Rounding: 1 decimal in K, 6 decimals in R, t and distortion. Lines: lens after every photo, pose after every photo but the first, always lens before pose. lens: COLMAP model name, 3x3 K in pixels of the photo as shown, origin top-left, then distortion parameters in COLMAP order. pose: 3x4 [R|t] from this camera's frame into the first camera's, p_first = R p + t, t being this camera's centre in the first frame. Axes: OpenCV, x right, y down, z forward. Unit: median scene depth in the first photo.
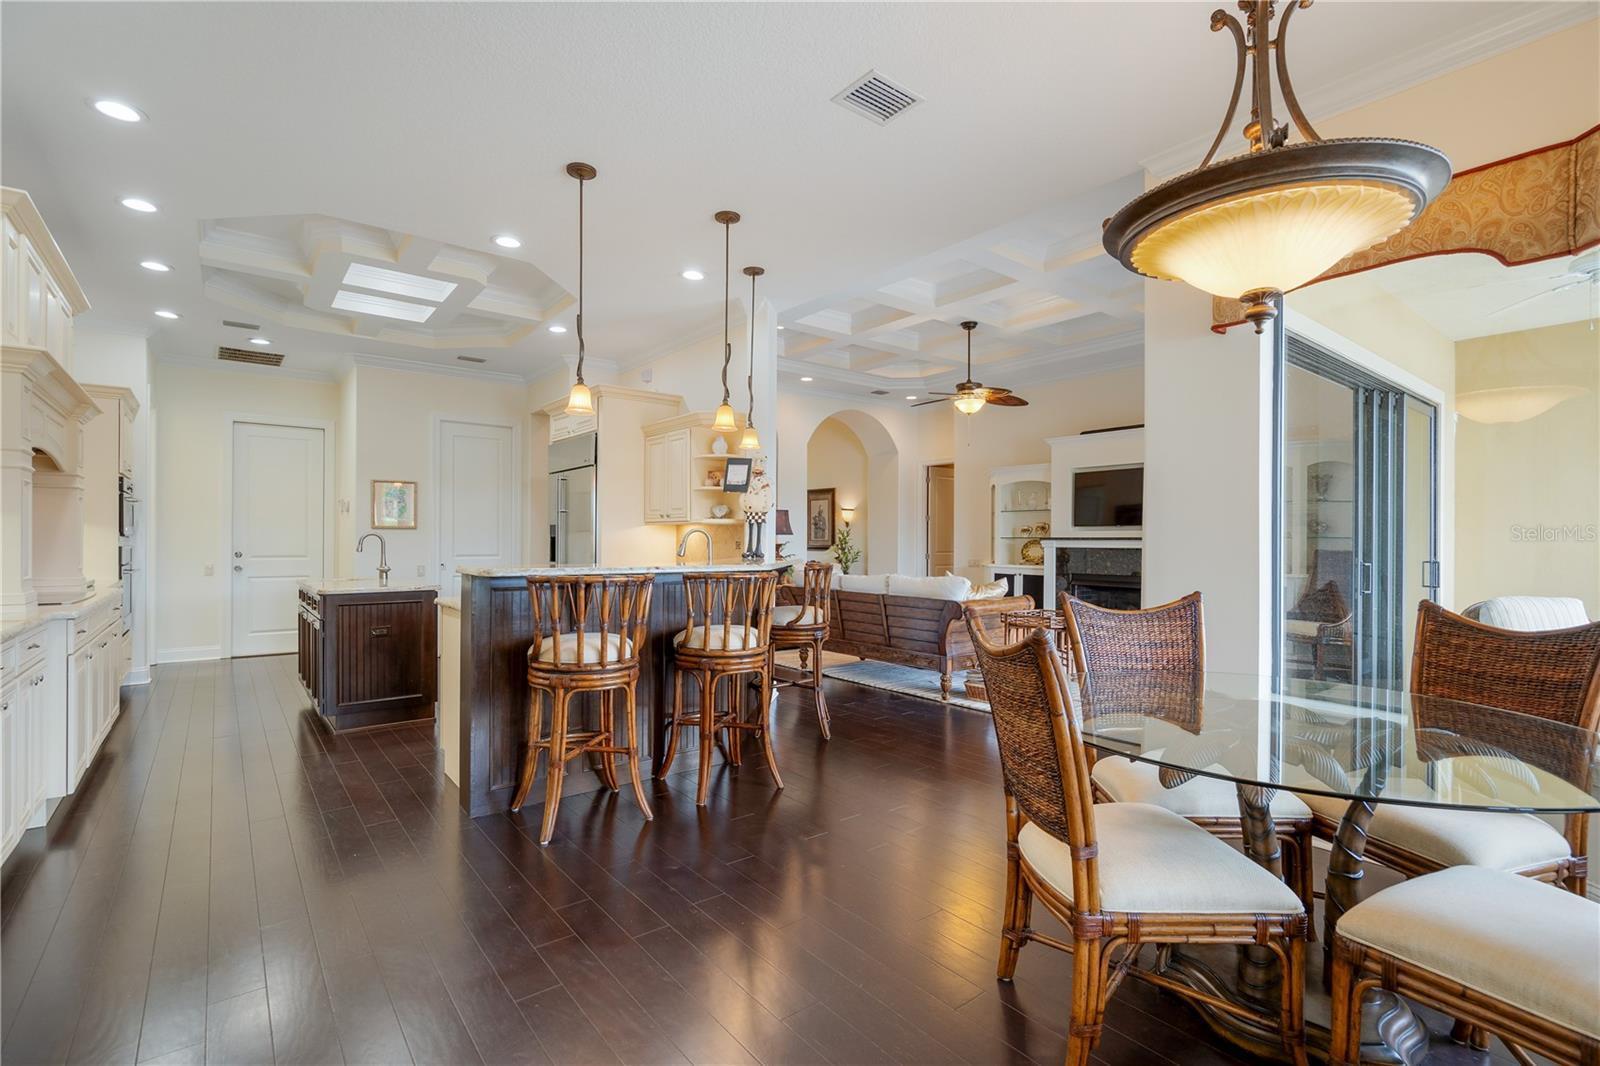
lens RADIAL K [[737.2, 0, 797.7], [0, 737.2, 539.7], [0, 0, 1]] dist [-0.000147, -0.000044]
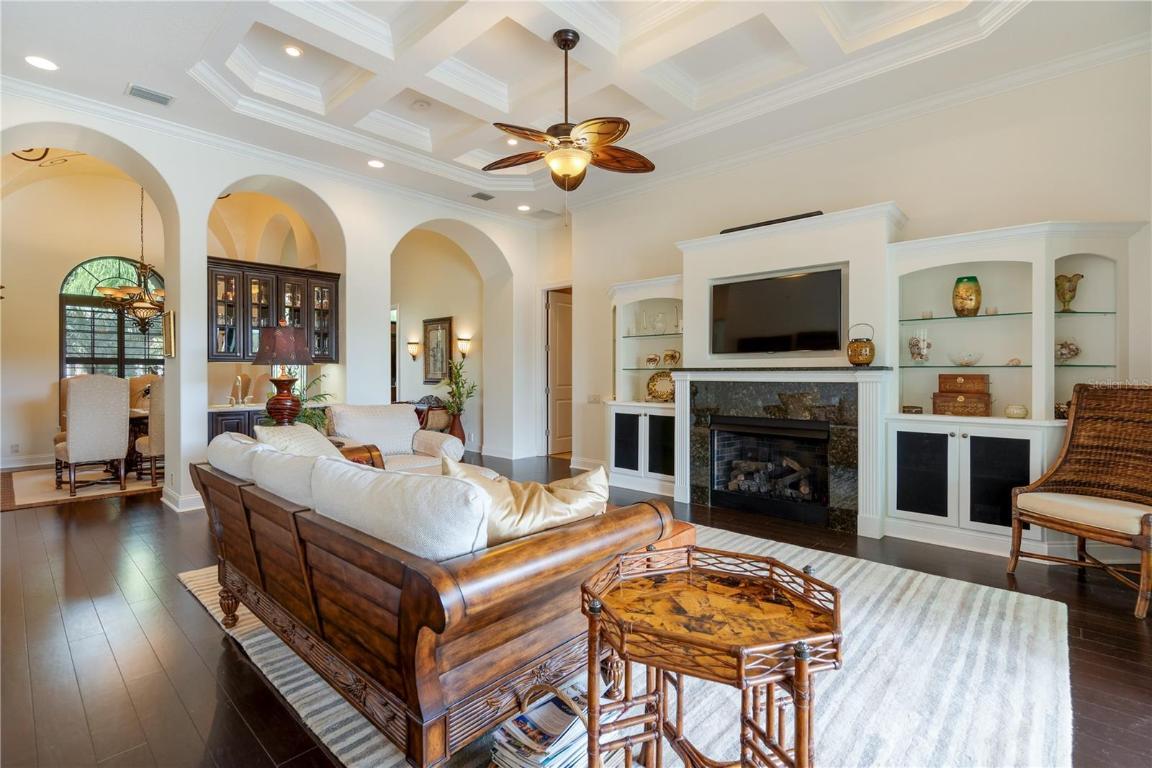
lens RADIAL K [[532.7, 0, 577.2], [0, 532.7, 378.0], [0, 0, 1]] dist [-0.000134, 0.000085]
pose [[0.986429, -0.009846, 0.163891, 0.133286], [0.007912, 0.999891, 0.012451, -0.000562], [-0.163996, -0.010985, 0.986400, 0.440670]]
